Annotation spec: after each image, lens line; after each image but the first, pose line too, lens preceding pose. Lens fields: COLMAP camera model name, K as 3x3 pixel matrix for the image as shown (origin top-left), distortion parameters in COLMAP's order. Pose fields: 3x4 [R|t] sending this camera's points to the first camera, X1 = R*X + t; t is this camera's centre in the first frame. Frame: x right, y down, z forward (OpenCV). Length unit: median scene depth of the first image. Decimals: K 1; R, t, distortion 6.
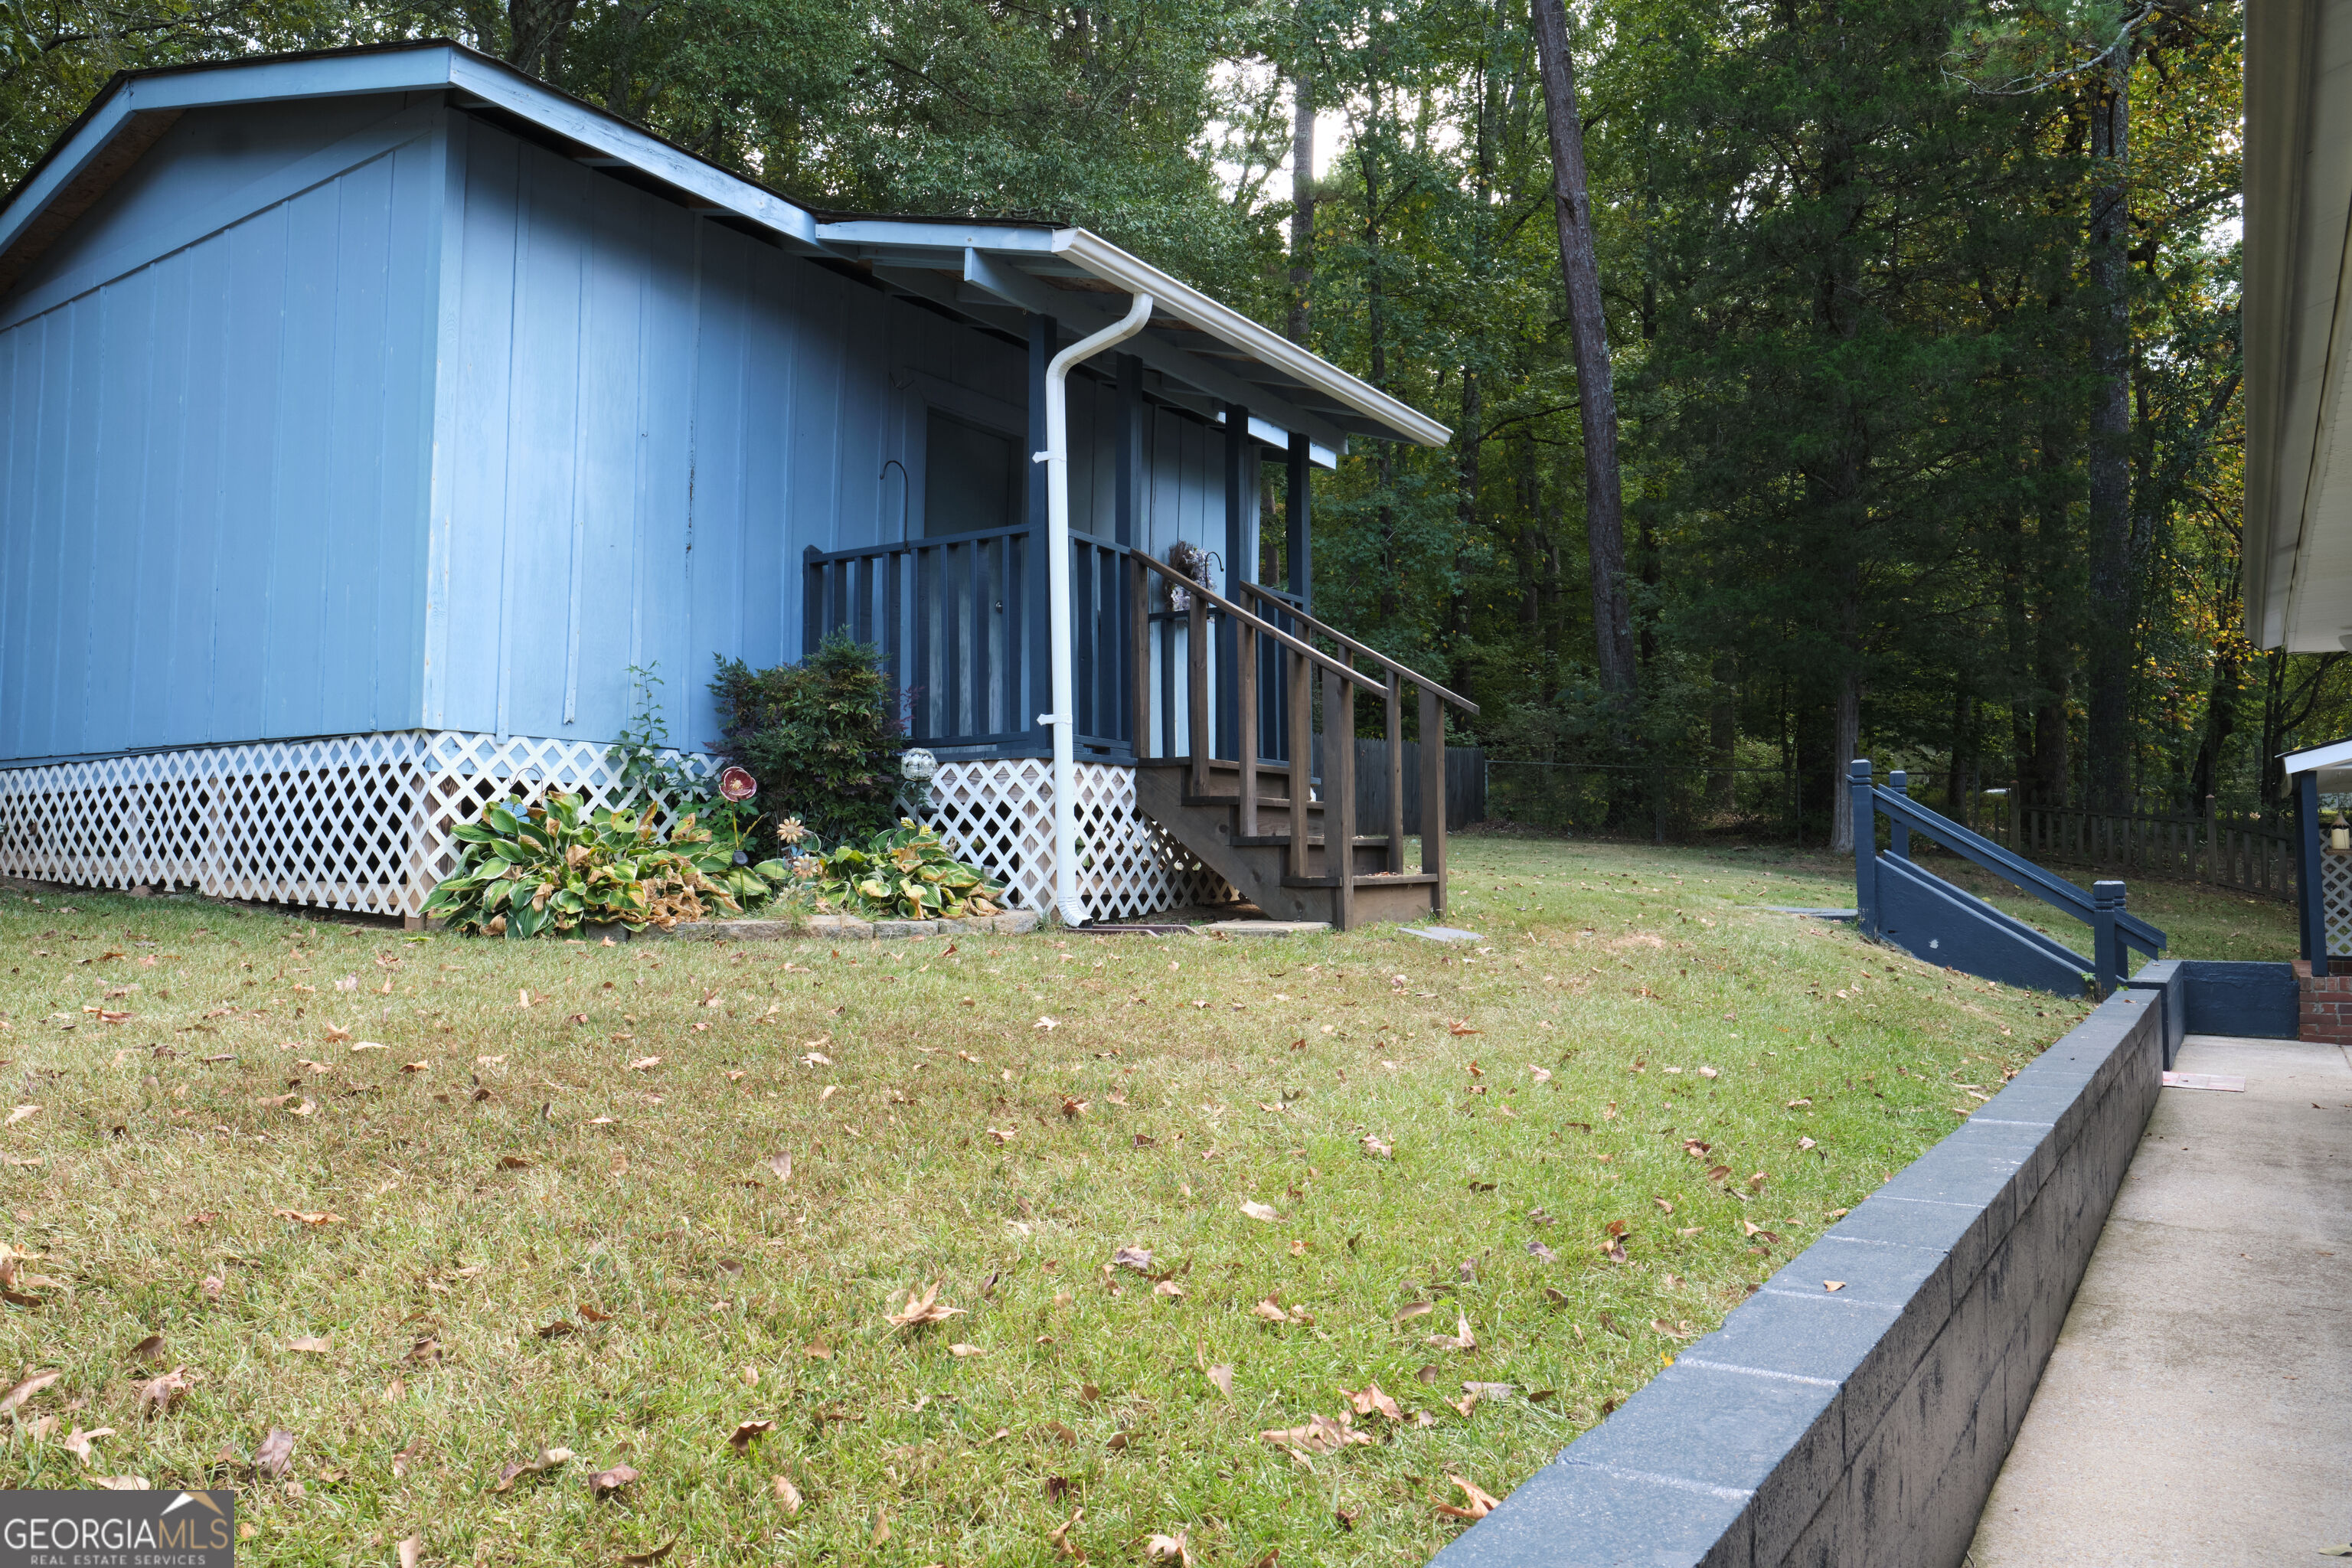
lens RADIAL K [[1636.5, 0, 1165.0], [0, 1636.5, 777.3], [0, 0, 1]] dist [-0.017247, 0.010104]
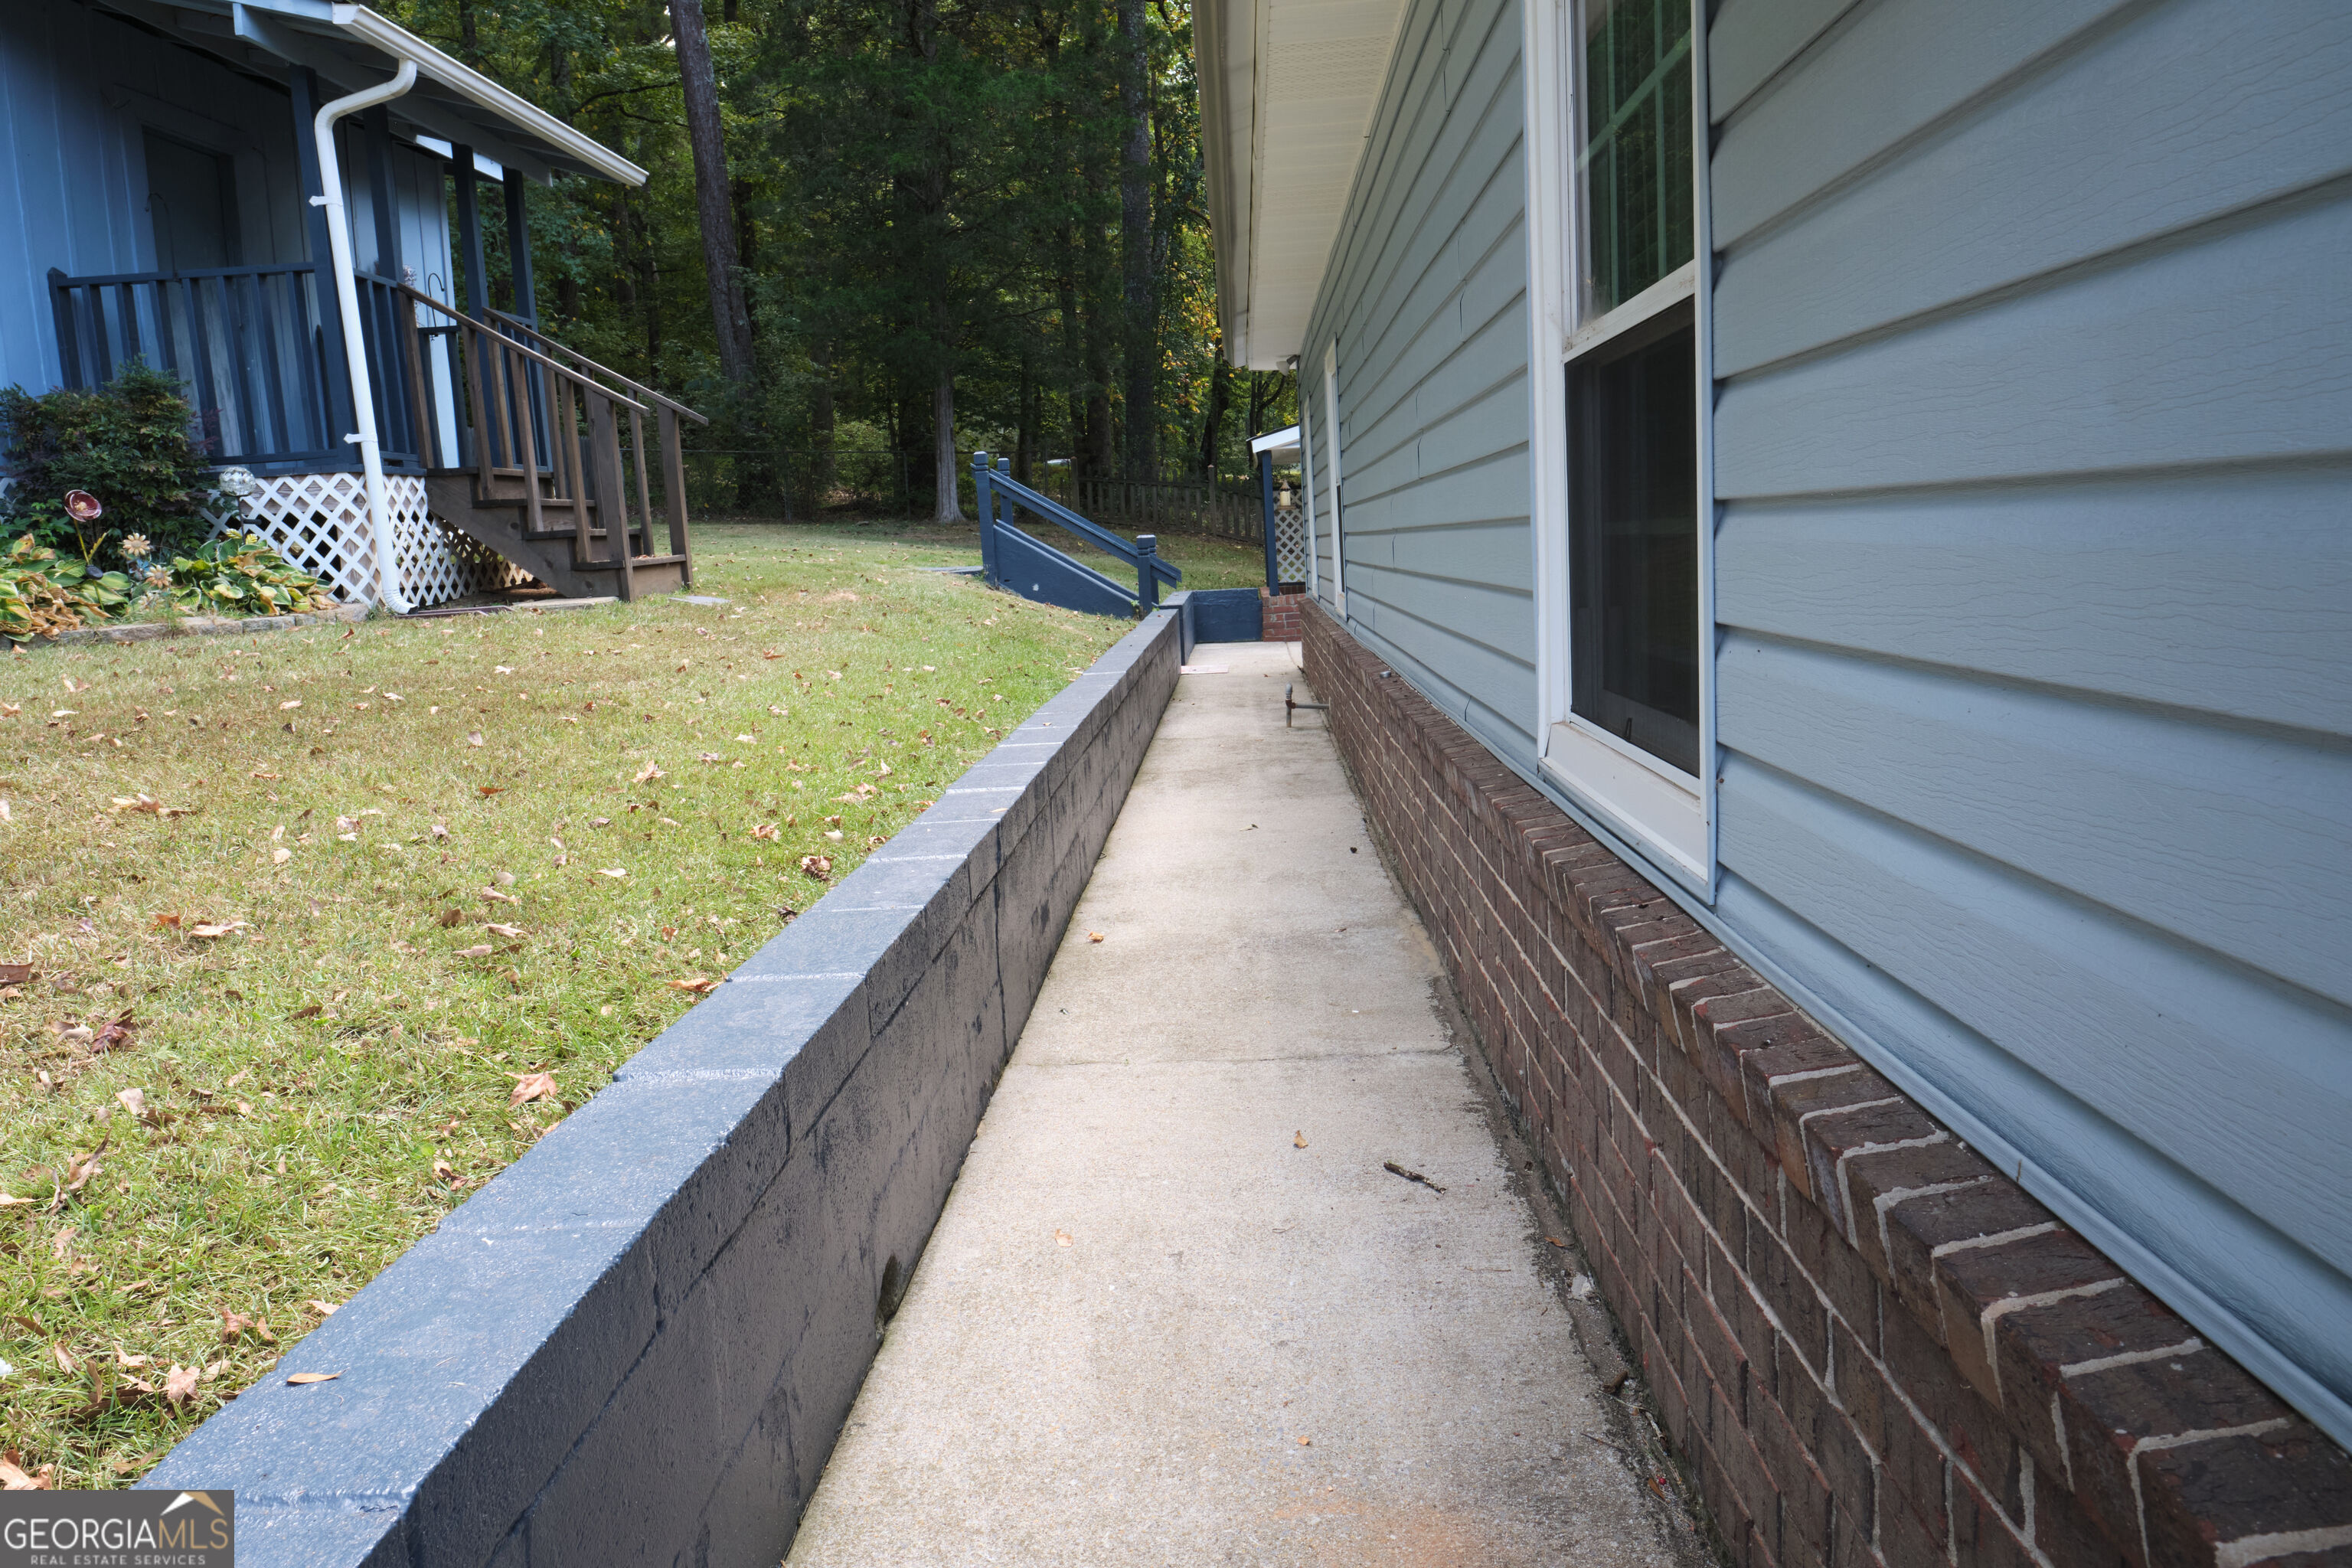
lens RADIAL K [[1636.5, 0, 1165.0], [0, 1636.5, 777.3], [0, 0, 1]] dist [-0.017247, 0.010104]
pose [[0.857254, -0.121140, 0.500440, -0.183887], [0.022034, 0.979670, 0.199400, -0.017254], [-0.514422, -0.159910, 0.842496, -0.308731]]
